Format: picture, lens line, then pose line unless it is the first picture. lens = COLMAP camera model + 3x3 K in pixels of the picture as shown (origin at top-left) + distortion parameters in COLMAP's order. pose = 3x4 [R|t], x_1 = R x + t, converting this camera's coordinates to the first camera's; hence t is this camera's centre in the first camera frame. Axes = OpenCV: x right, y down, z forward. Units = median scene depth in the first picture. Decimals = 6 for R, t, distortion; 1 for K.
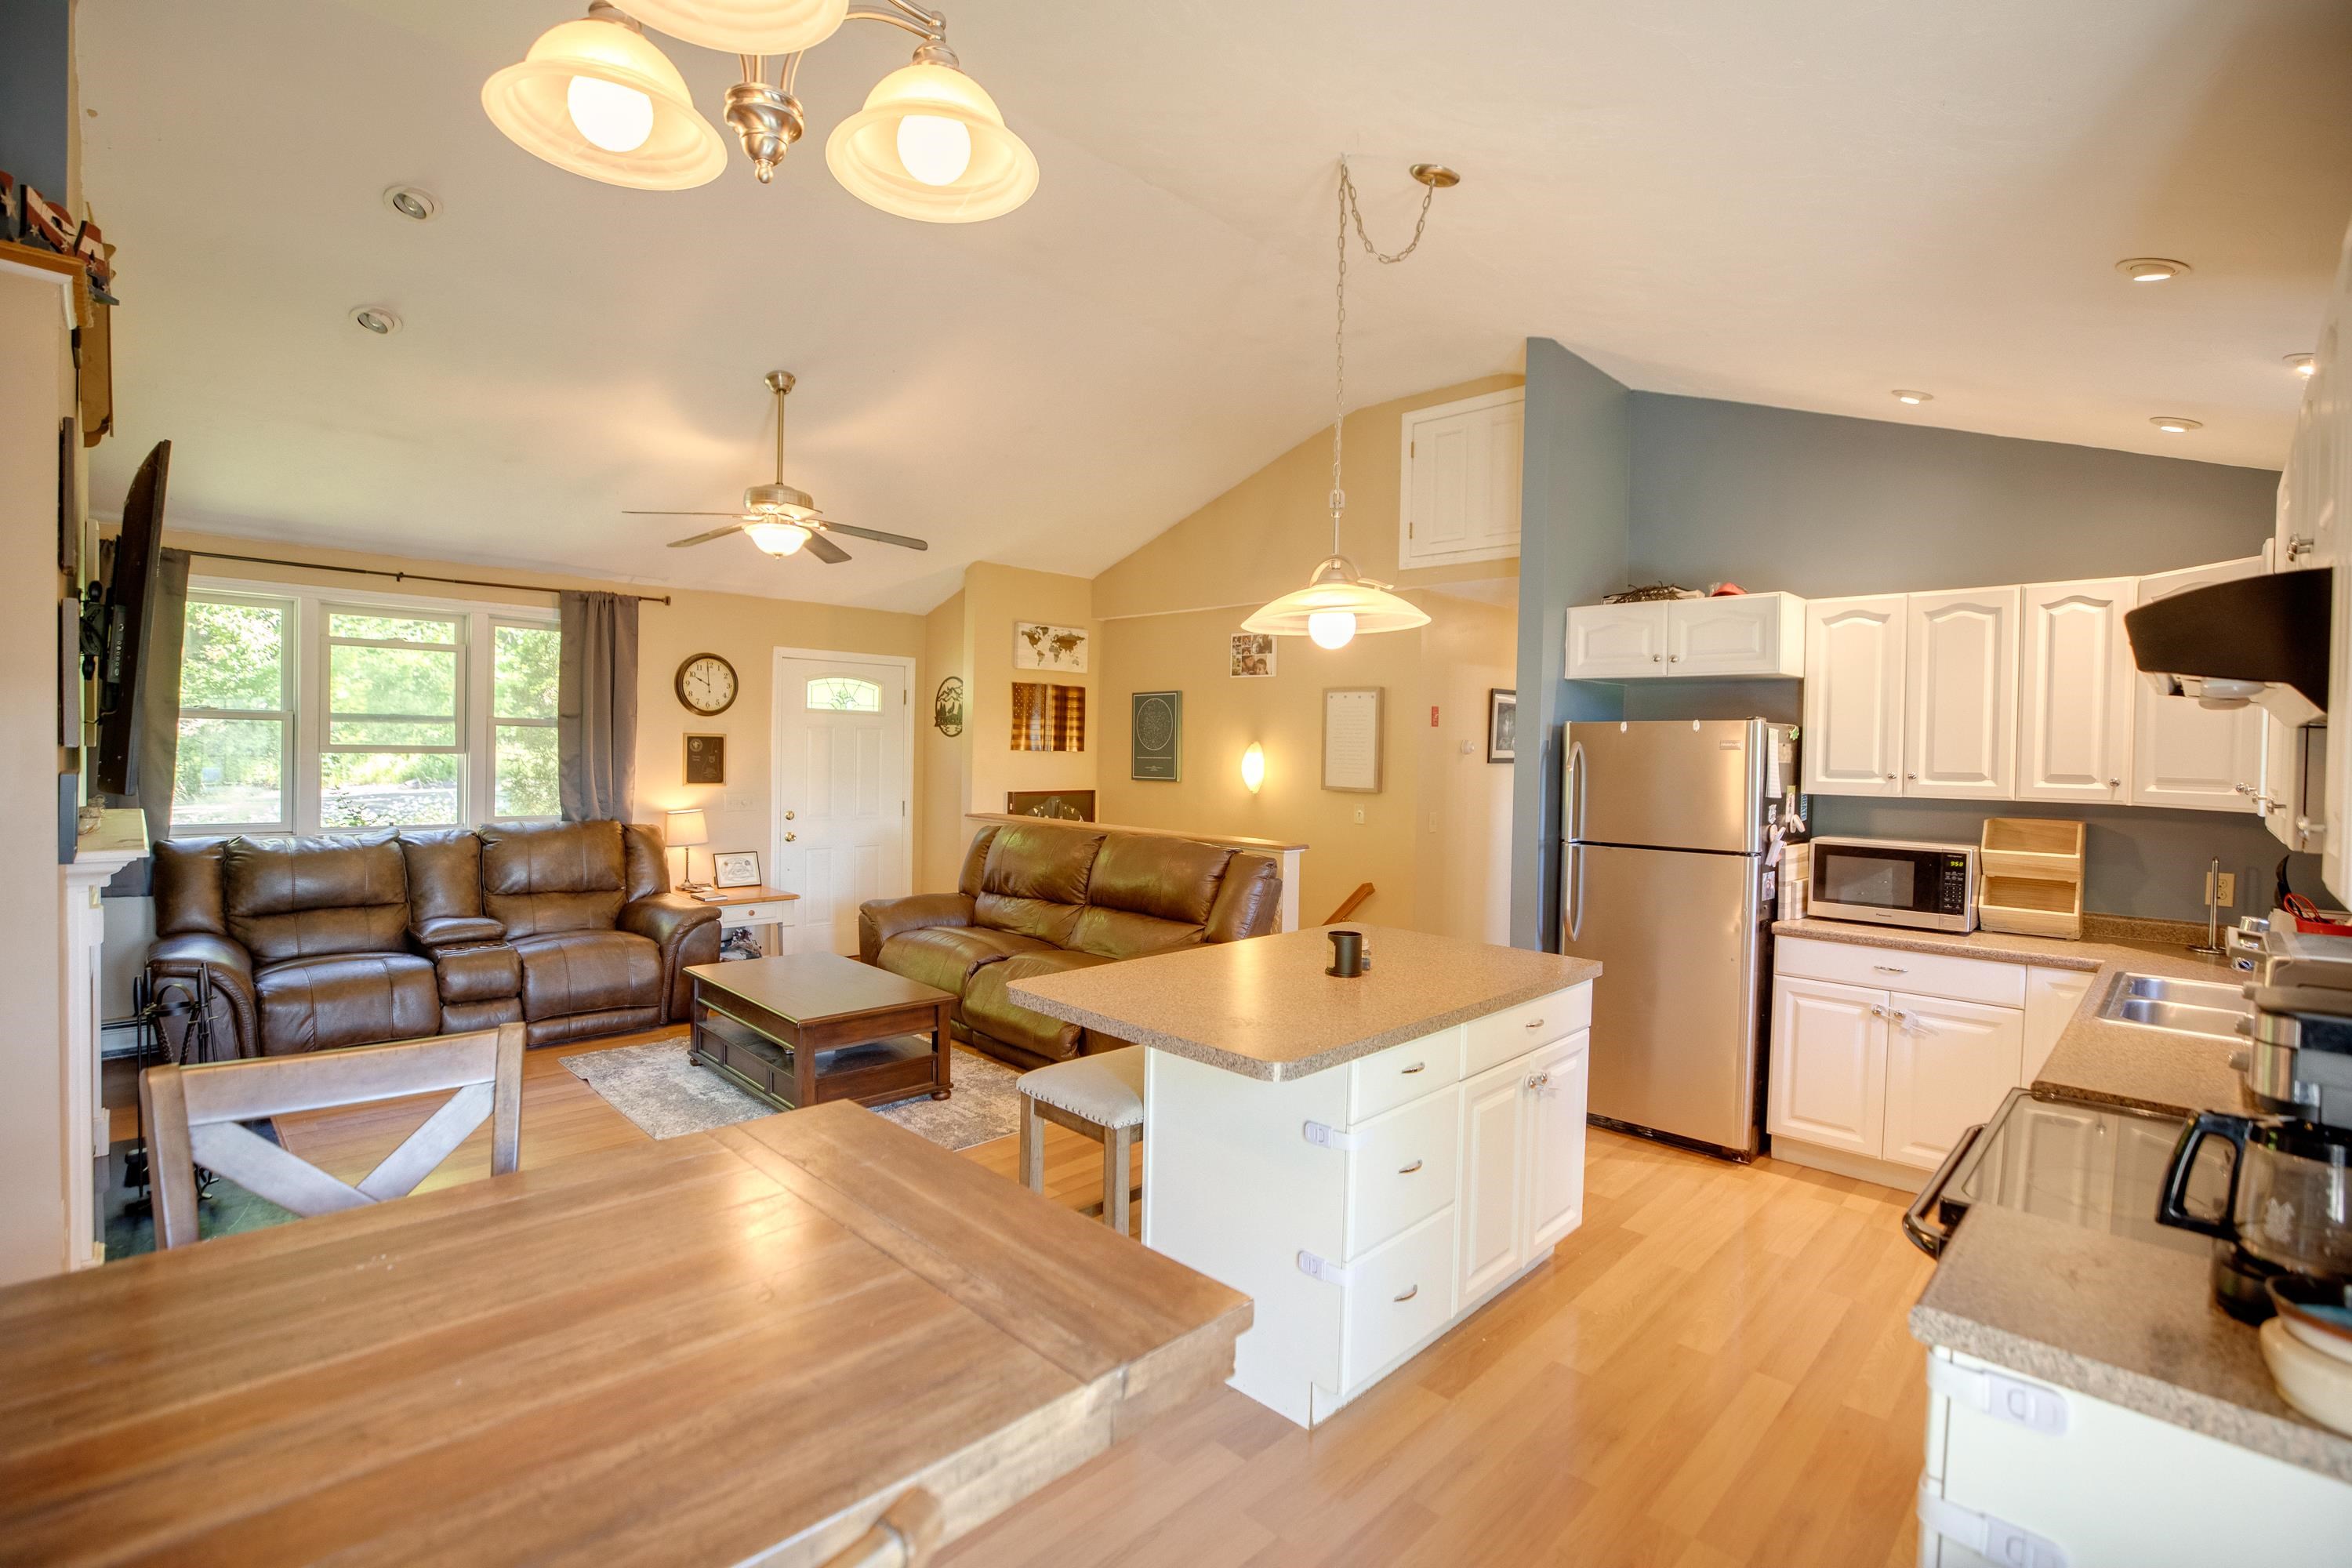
lens RADIAL K [[1077.1, 0, 1176.0], [0, 1077.1, 784.0], [0, 0, 1]] dist [-0.028925, 0.000673]
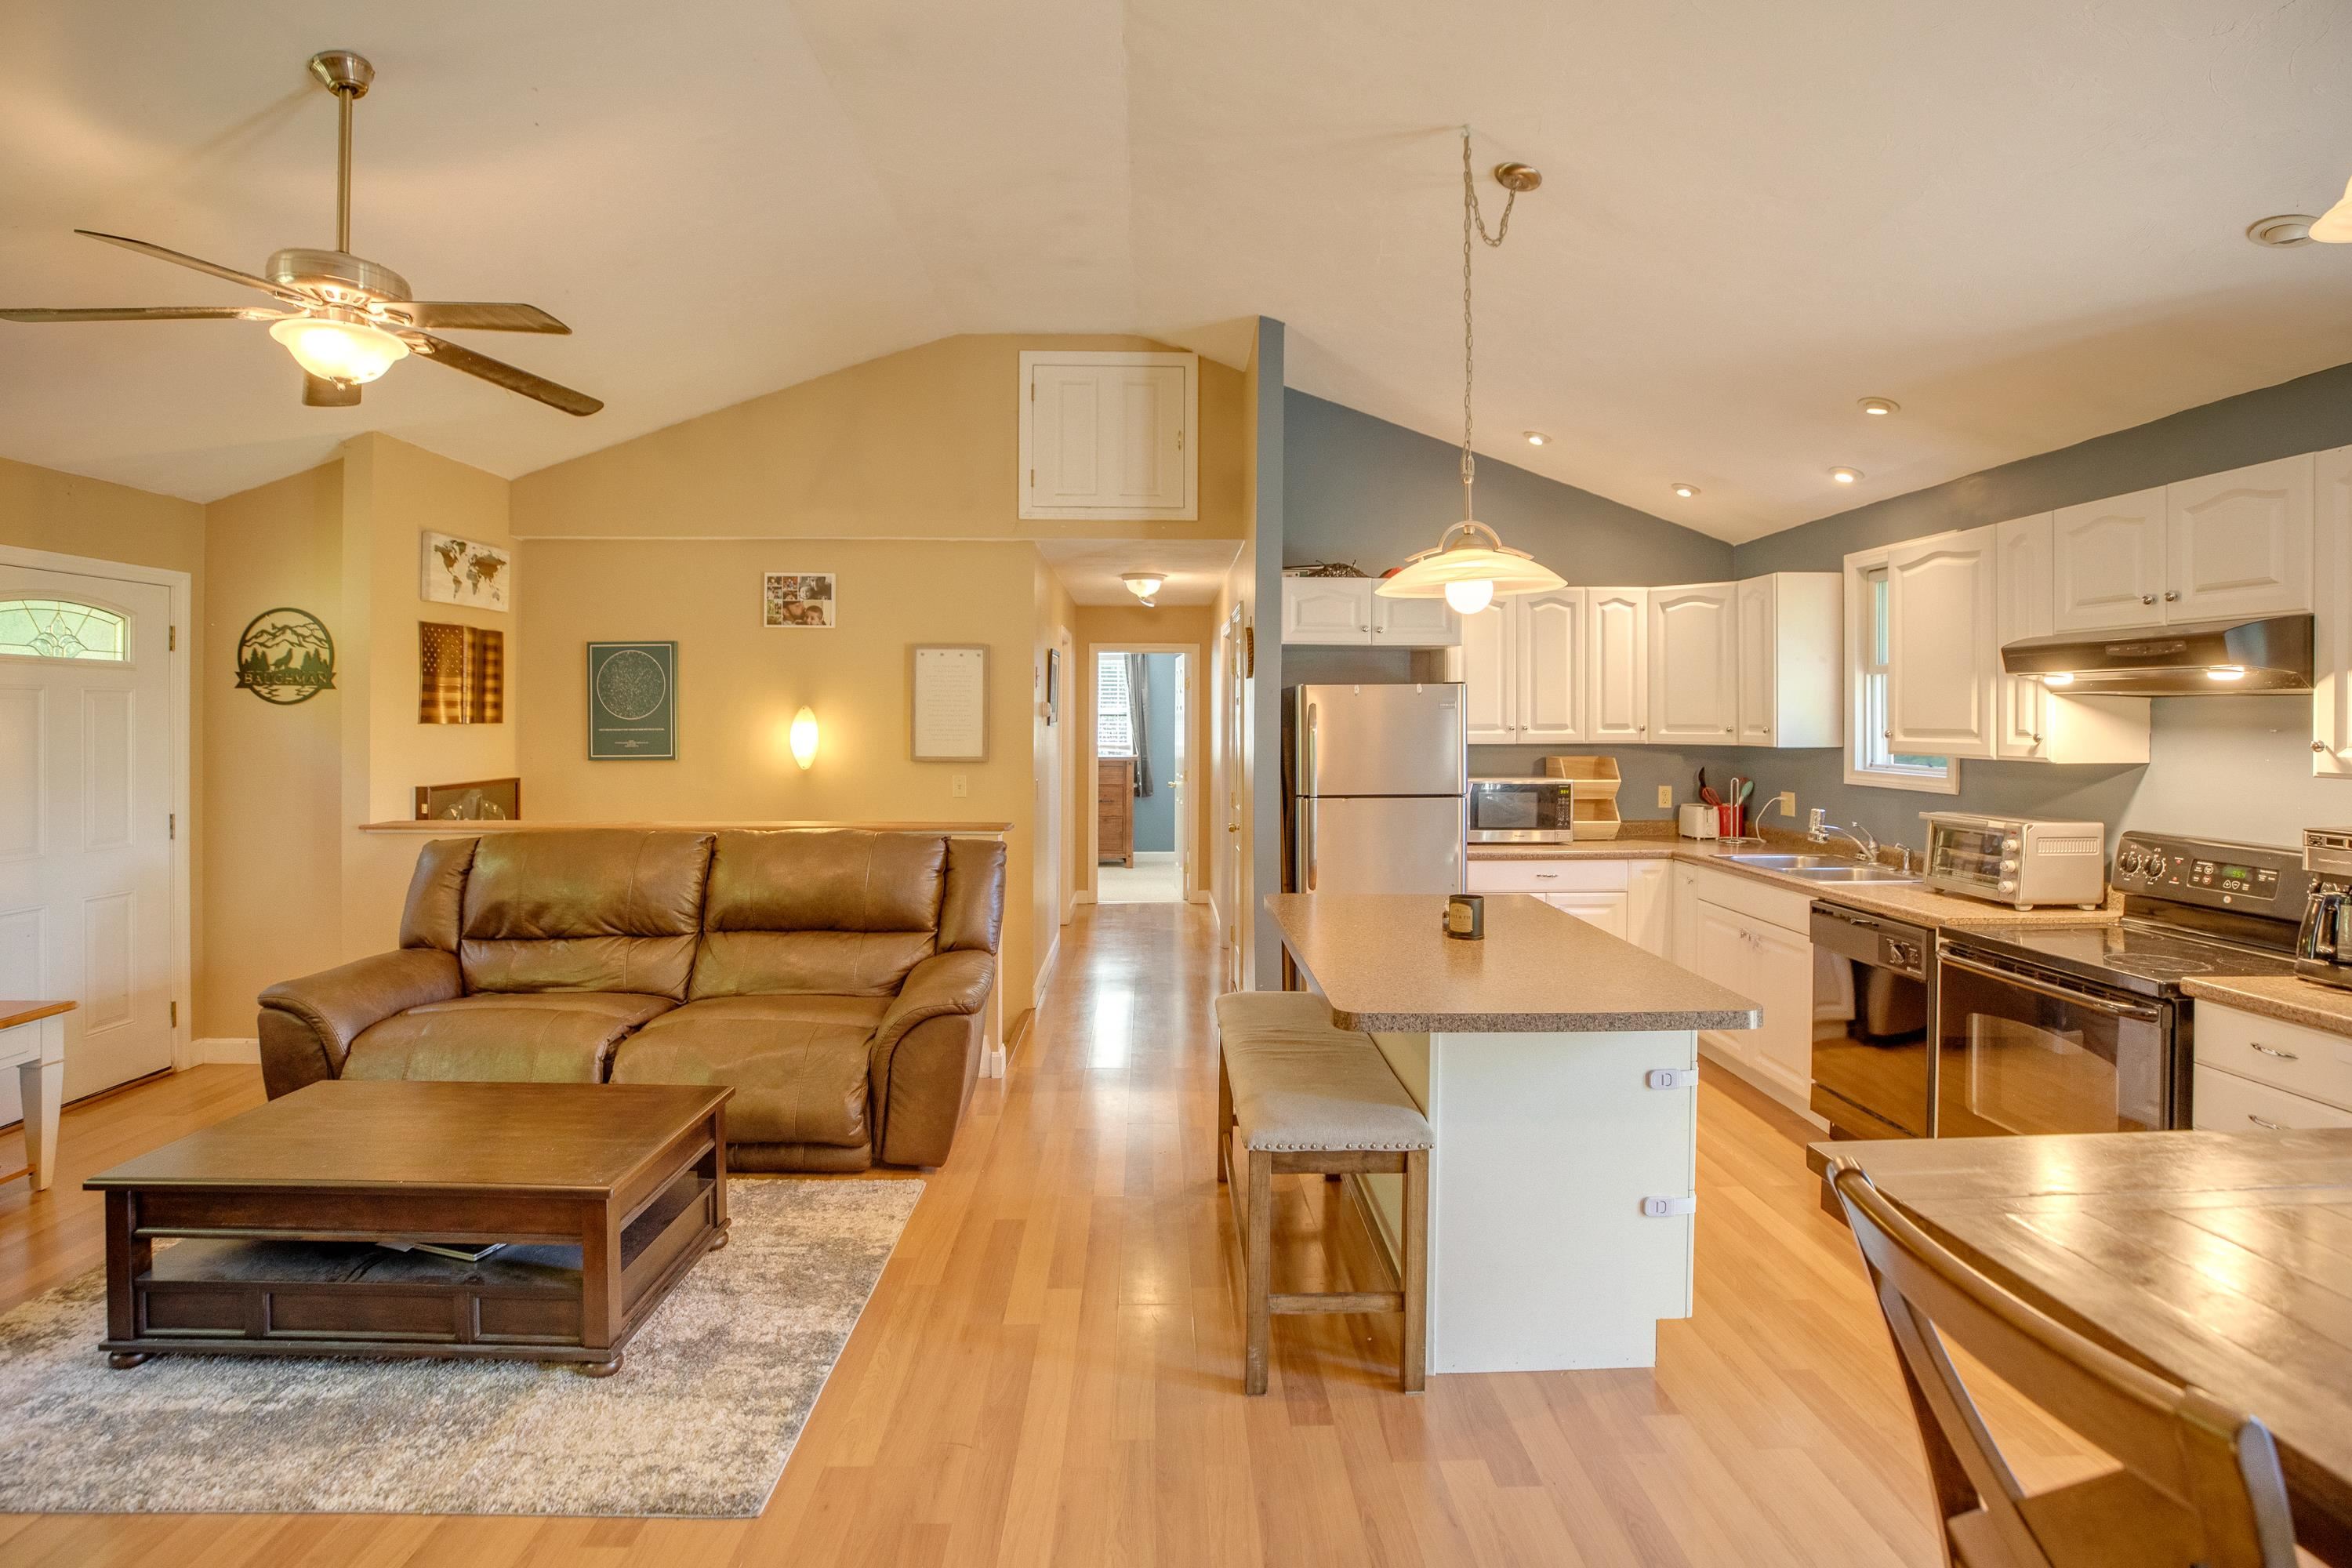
lens RADIAL K [[1114.7, 0, 1191.0], [0, 1114.7, 732.1], [0, 0, 1]] dist [-0.037911, 0.013058]
pose [[0.691977, -0.028374, 0.721362, -0.372681], [0.035766, 0.999348, 0.004999, -0.014961], [-0.721033, 0.022341, 0.692540, 0.226559]]
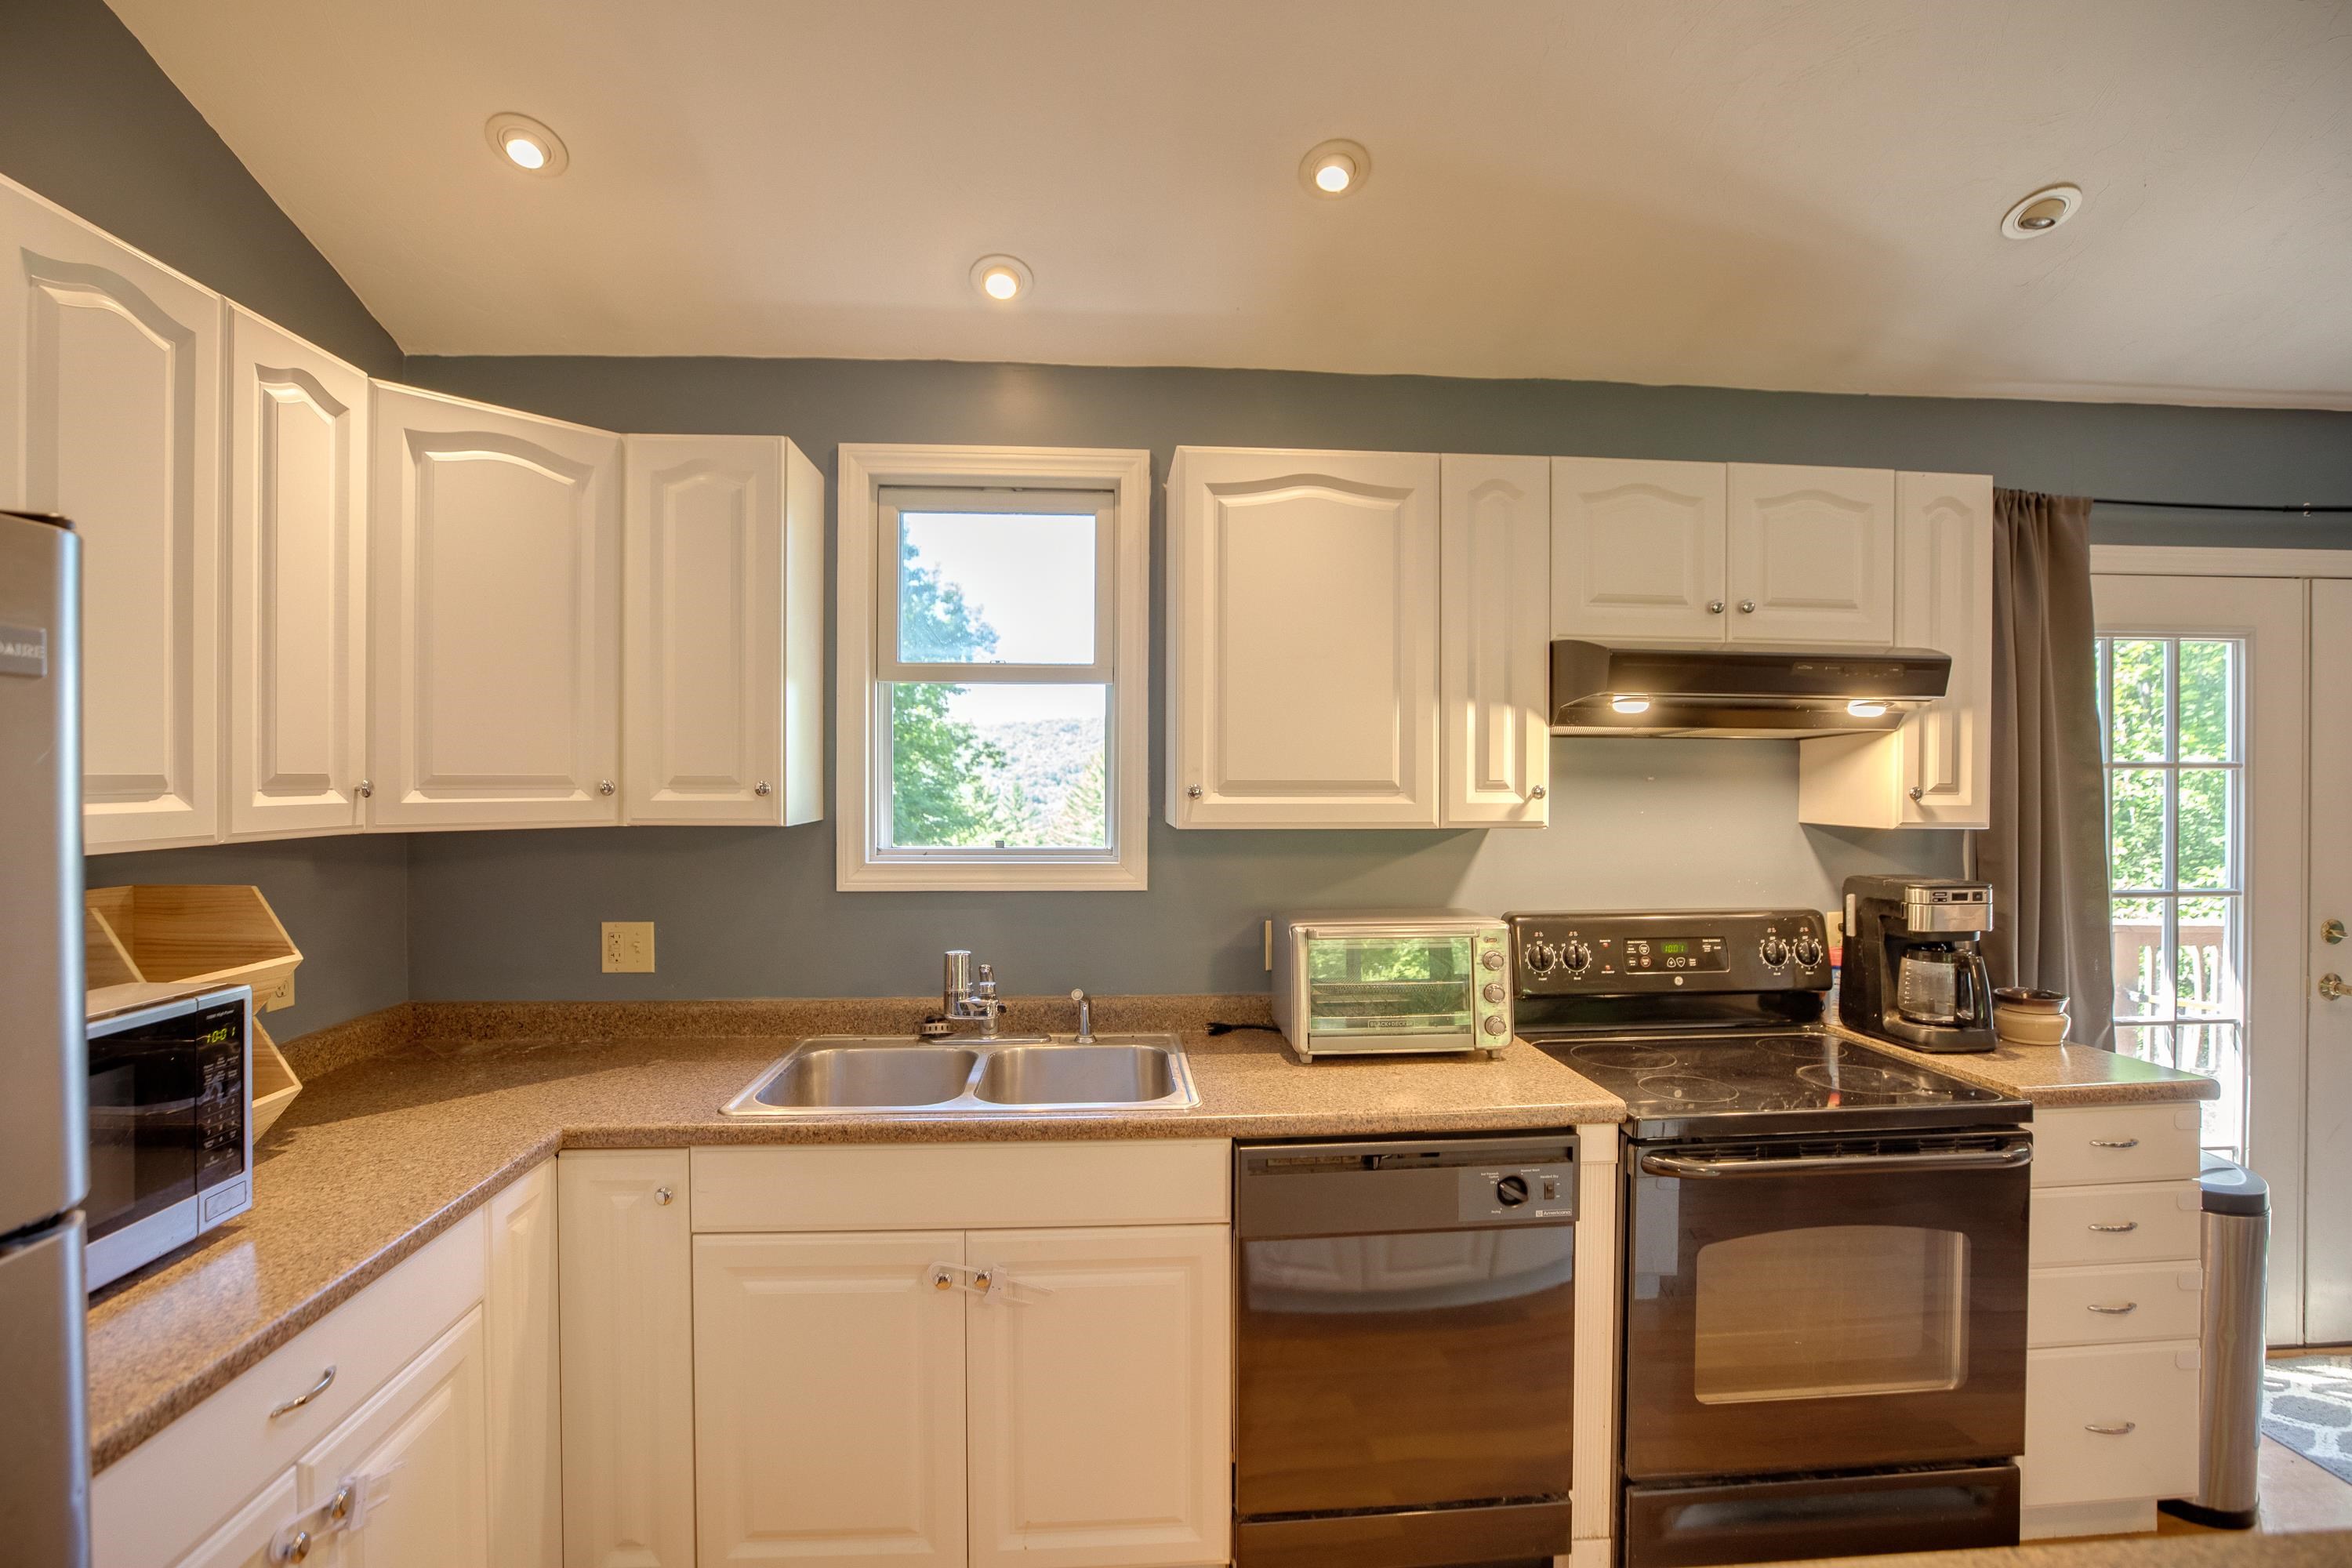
lens RADIAL K [[1095.7, 0, 1167.2], [0, 1095.7, 787.4], [0, 0, 1]] dist [-0.049624, 0.017243]
pose [[-0.748562, -0.027230, 0.662506, 0.165923], [0.005220, 0.998883, 0.046955, -0.013497], [-0.663044, 0.038607, -0.747584, 0.652138]]
